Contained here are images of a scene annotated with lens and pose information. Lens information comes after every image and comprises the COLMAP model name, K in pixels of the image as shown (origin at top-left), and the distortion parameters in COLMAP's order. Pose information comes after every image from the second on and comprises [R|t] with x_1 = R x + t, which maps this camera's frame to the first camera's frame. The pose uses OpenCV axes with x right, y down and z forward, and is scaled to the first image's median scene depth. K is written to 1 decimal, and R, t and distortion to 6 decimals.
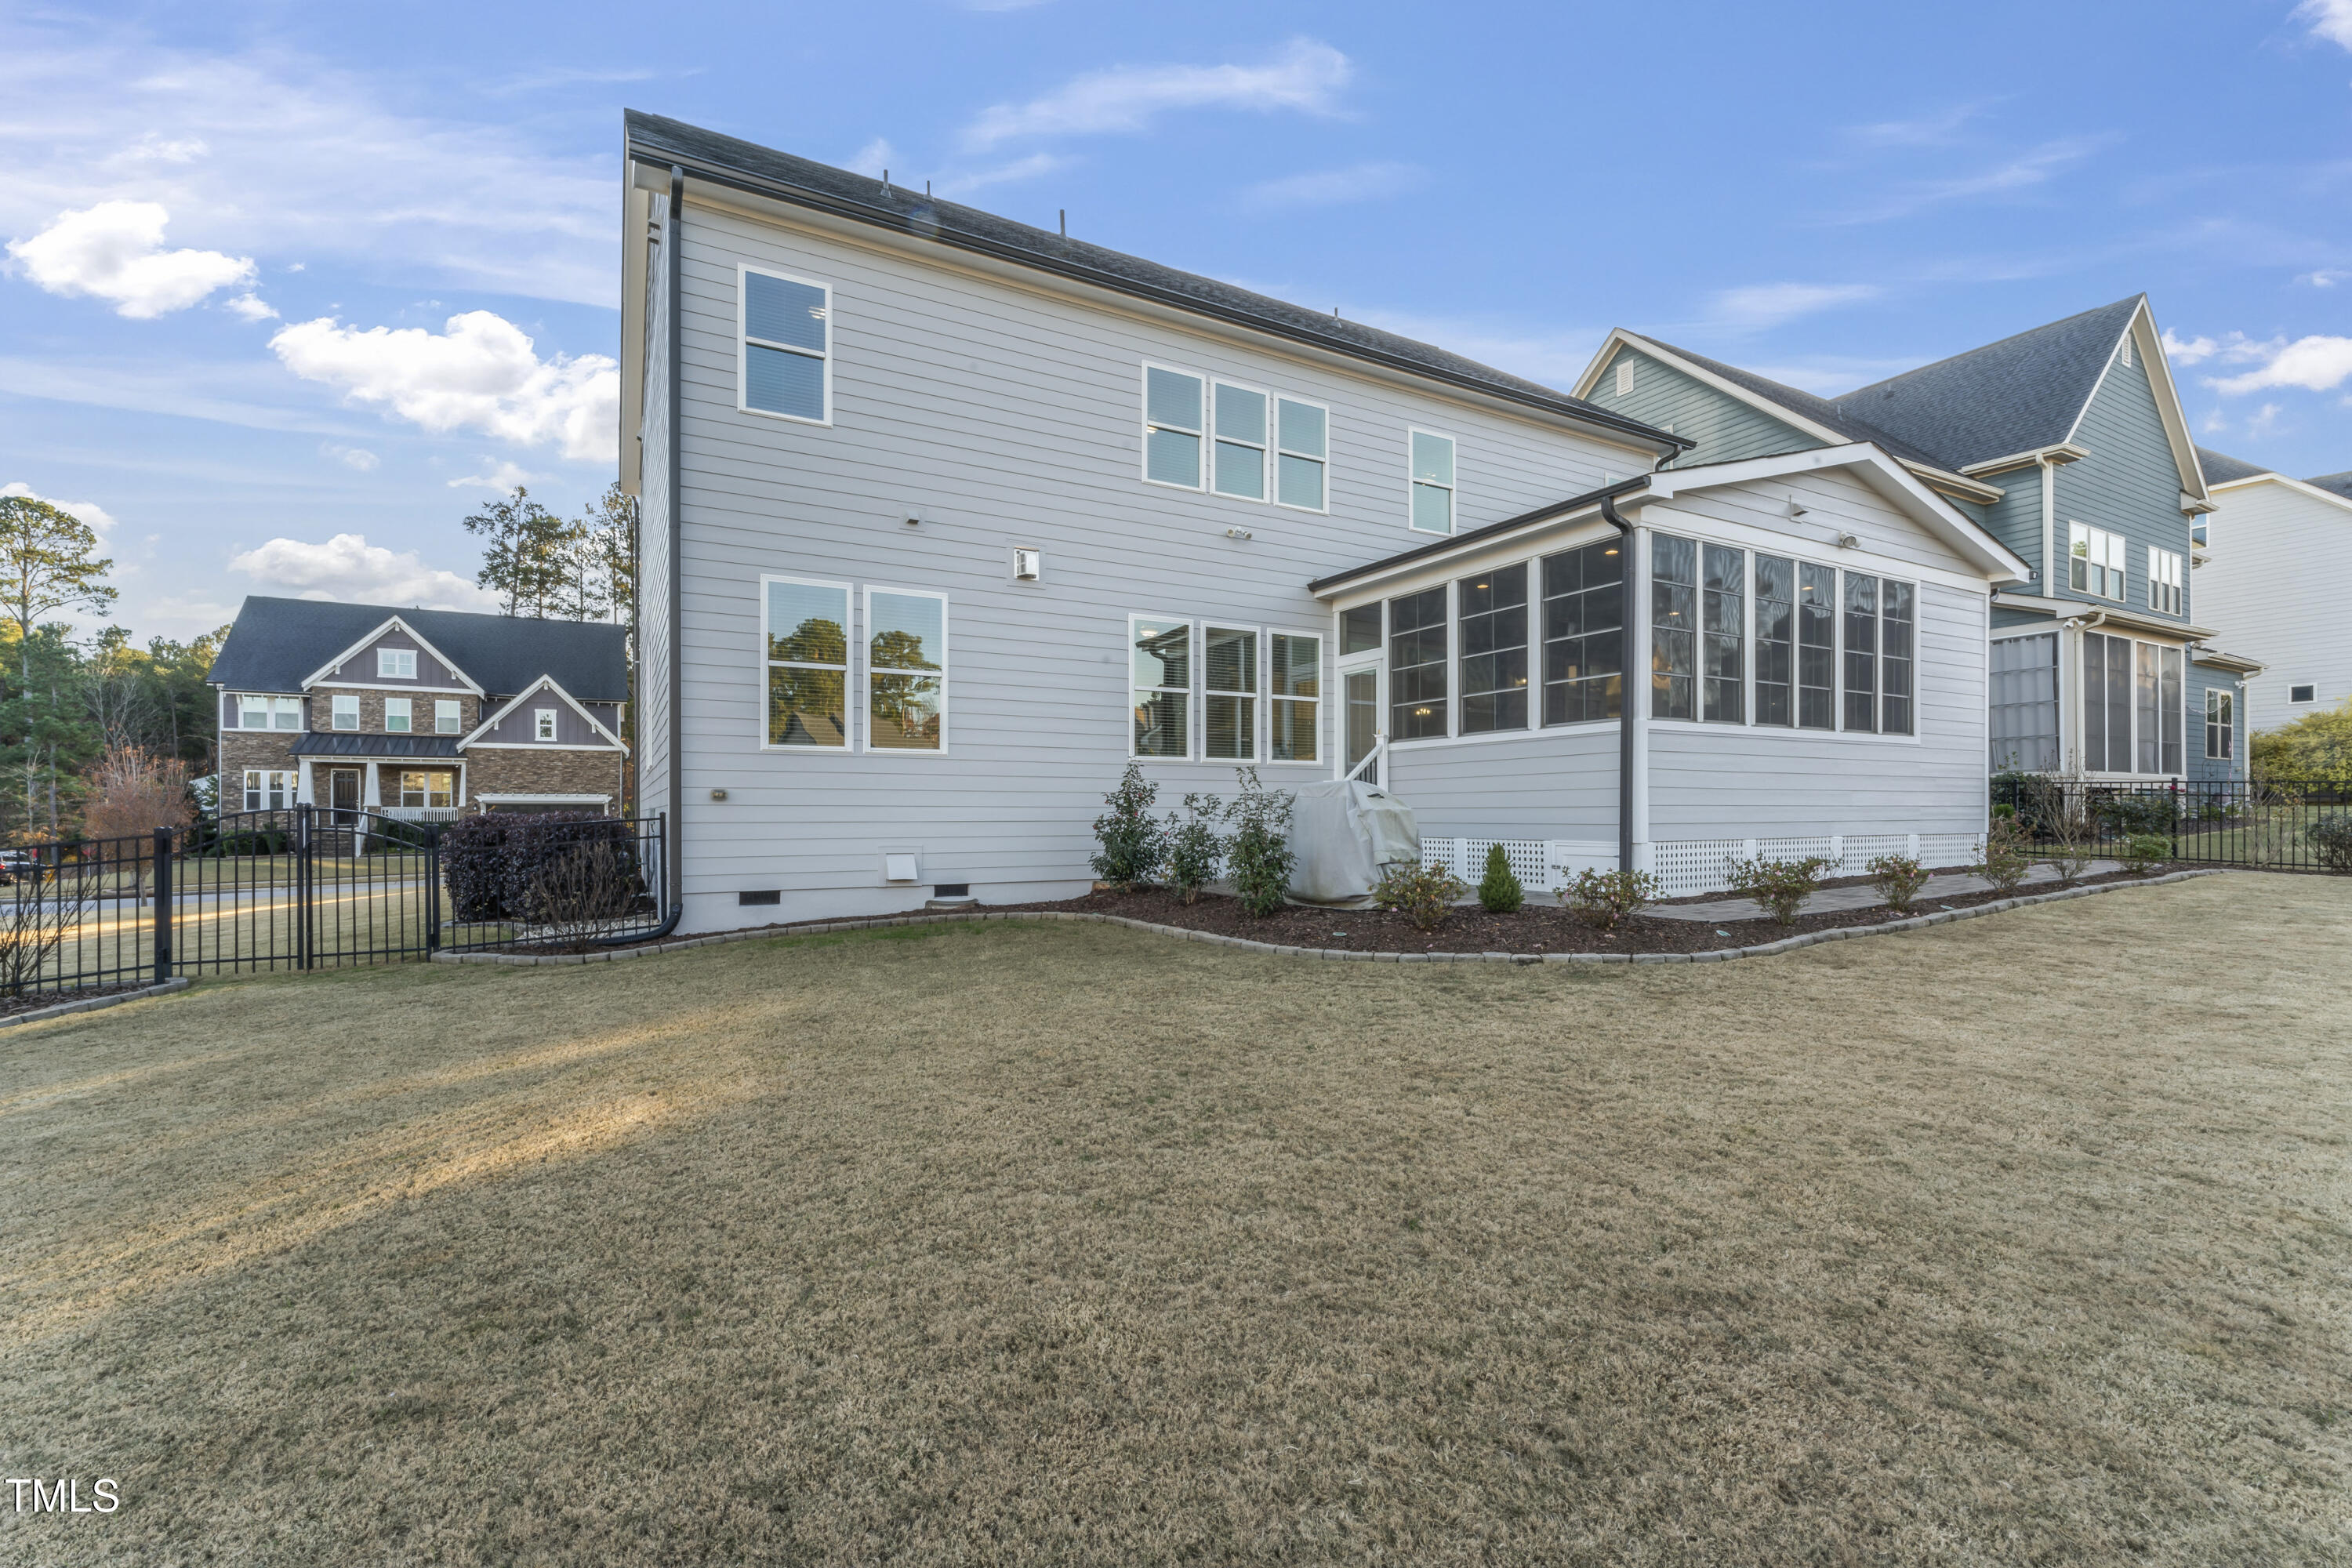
lens RADIAL K [[1012.3, 0, 1176.3], [0, 1012.3, 811.6], [0, 0, 1]] dist [-0.000126, -0.000013]
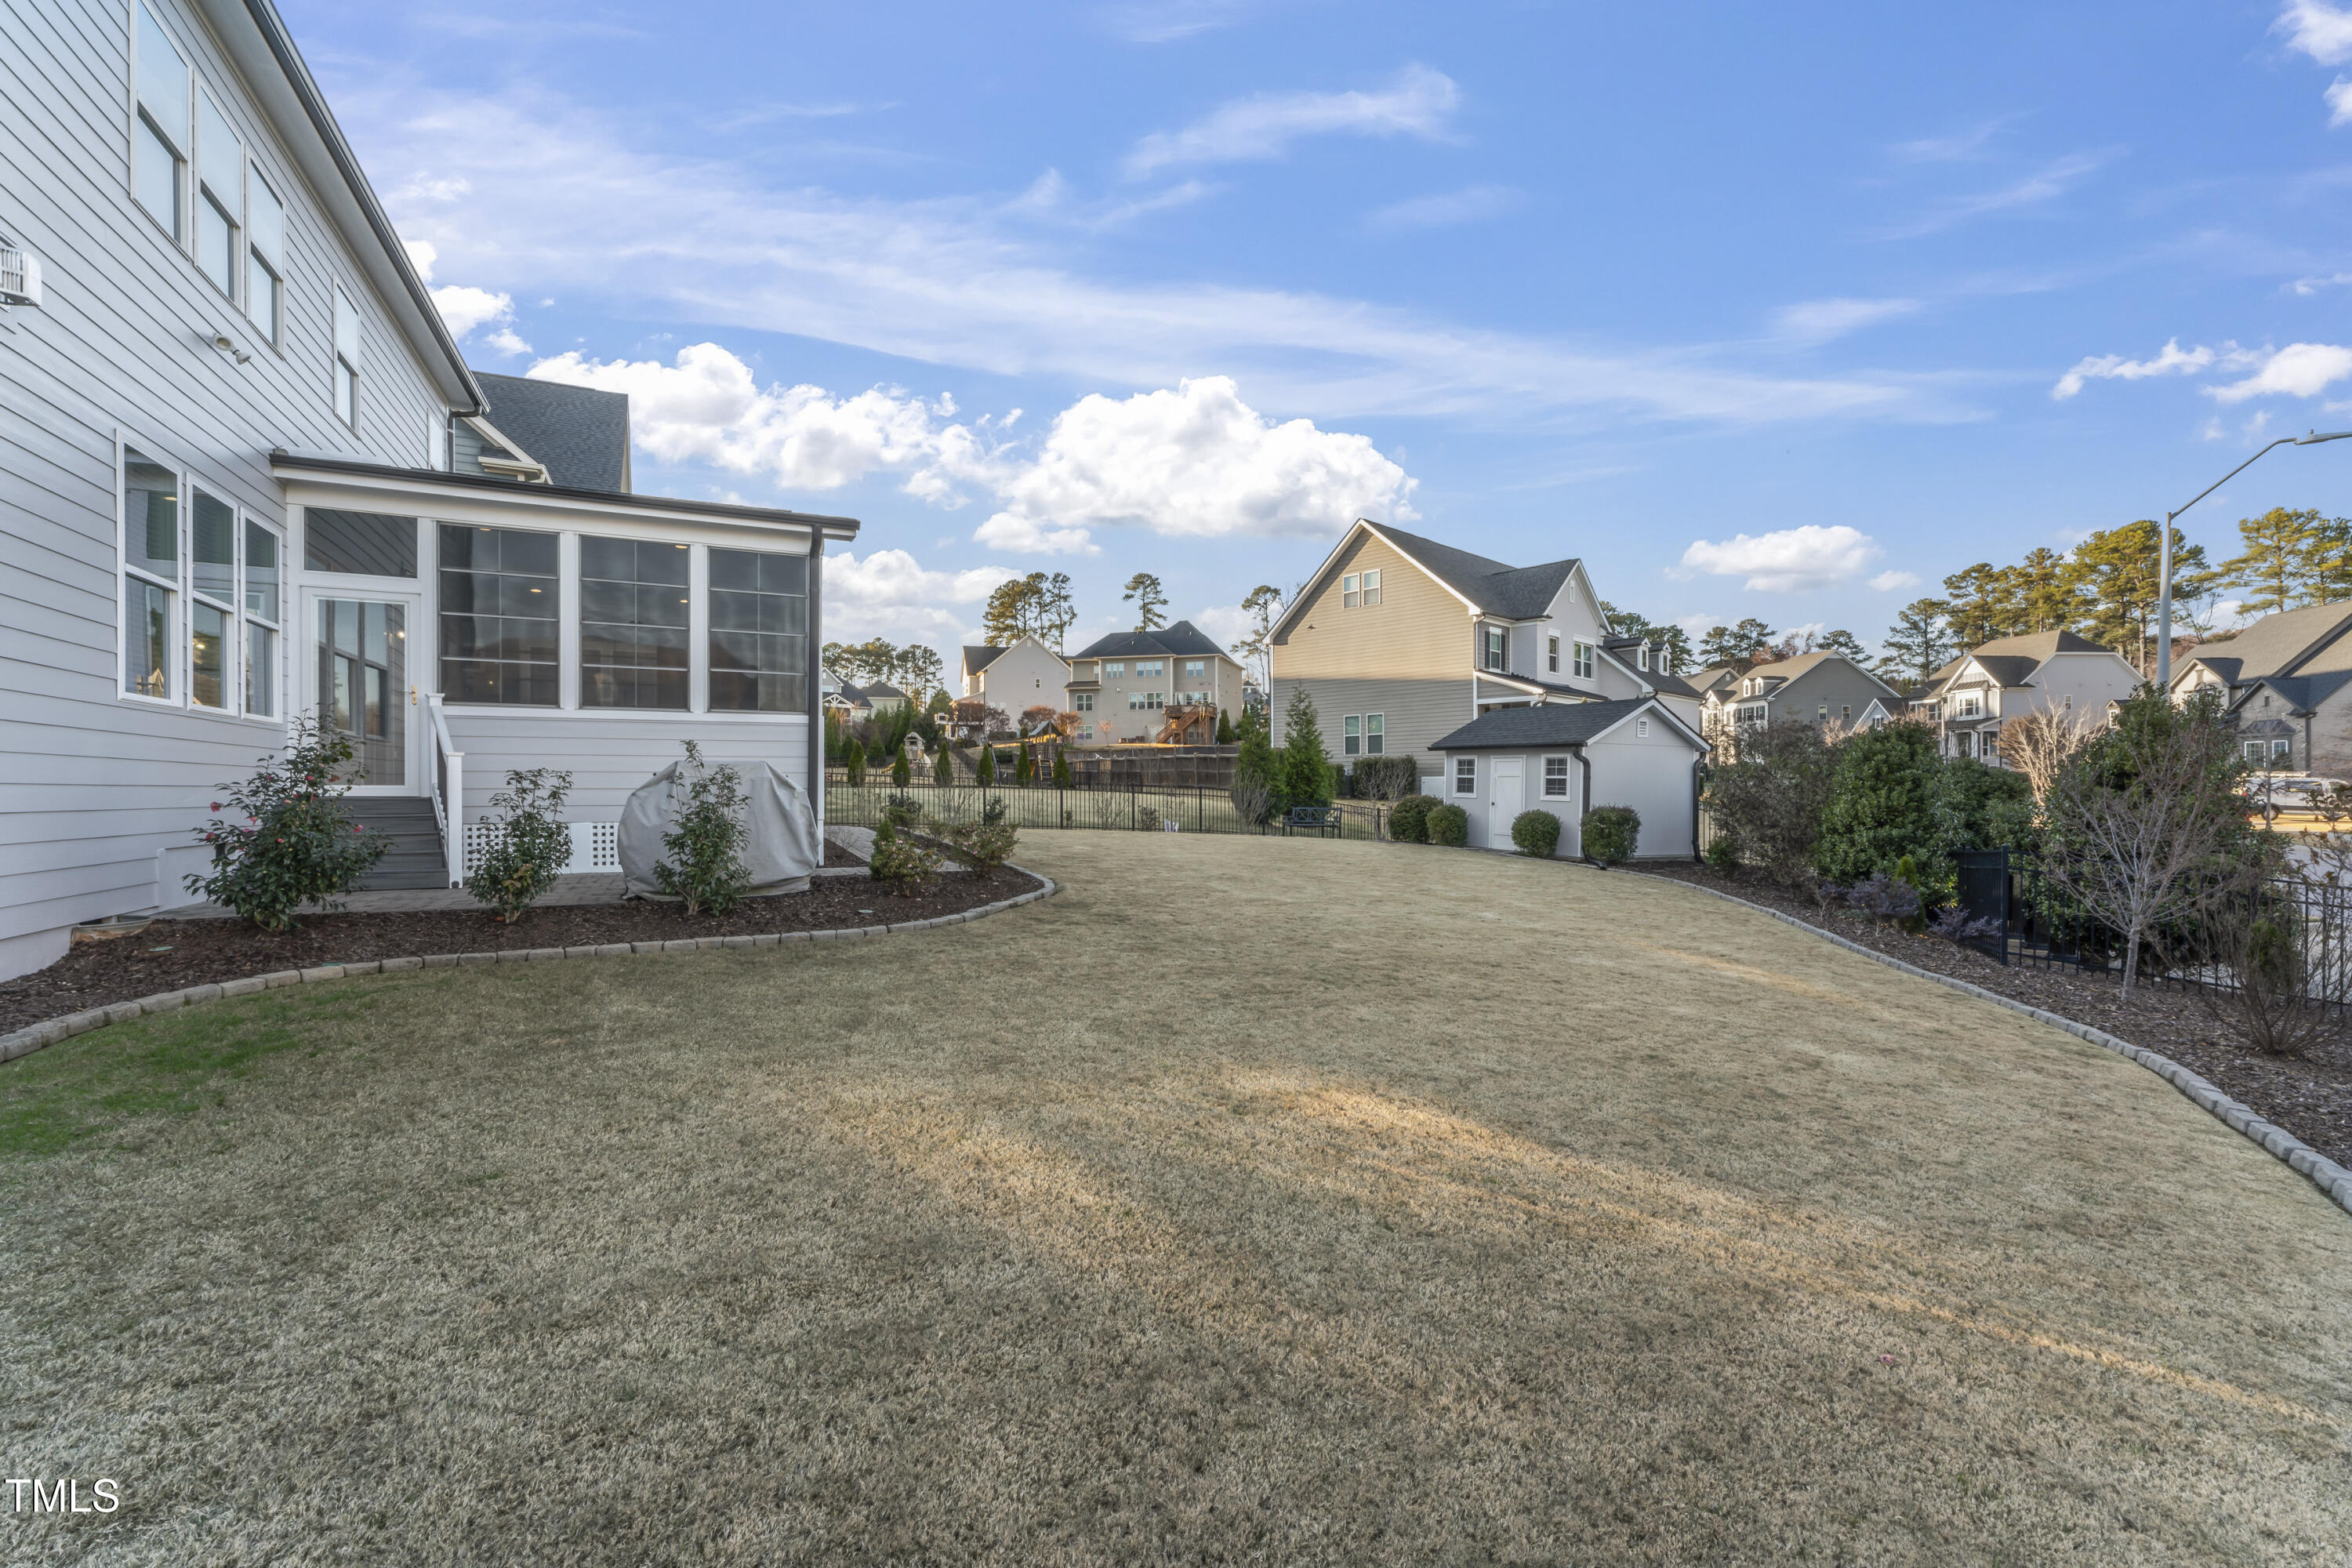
lens RADIAL K [[1004.7, 0, 1176.0], [0, 1004.7, 784.0], [0, 0, 1]] dist [0.000370, 0.000043]
pose [[0.054117, 0.004787, 0.998523, -0.538862], [0.001163, 0.999988, -0.004857, -0.003052], [-0.998534, 0.001424, 0.054111, 0.398696]]
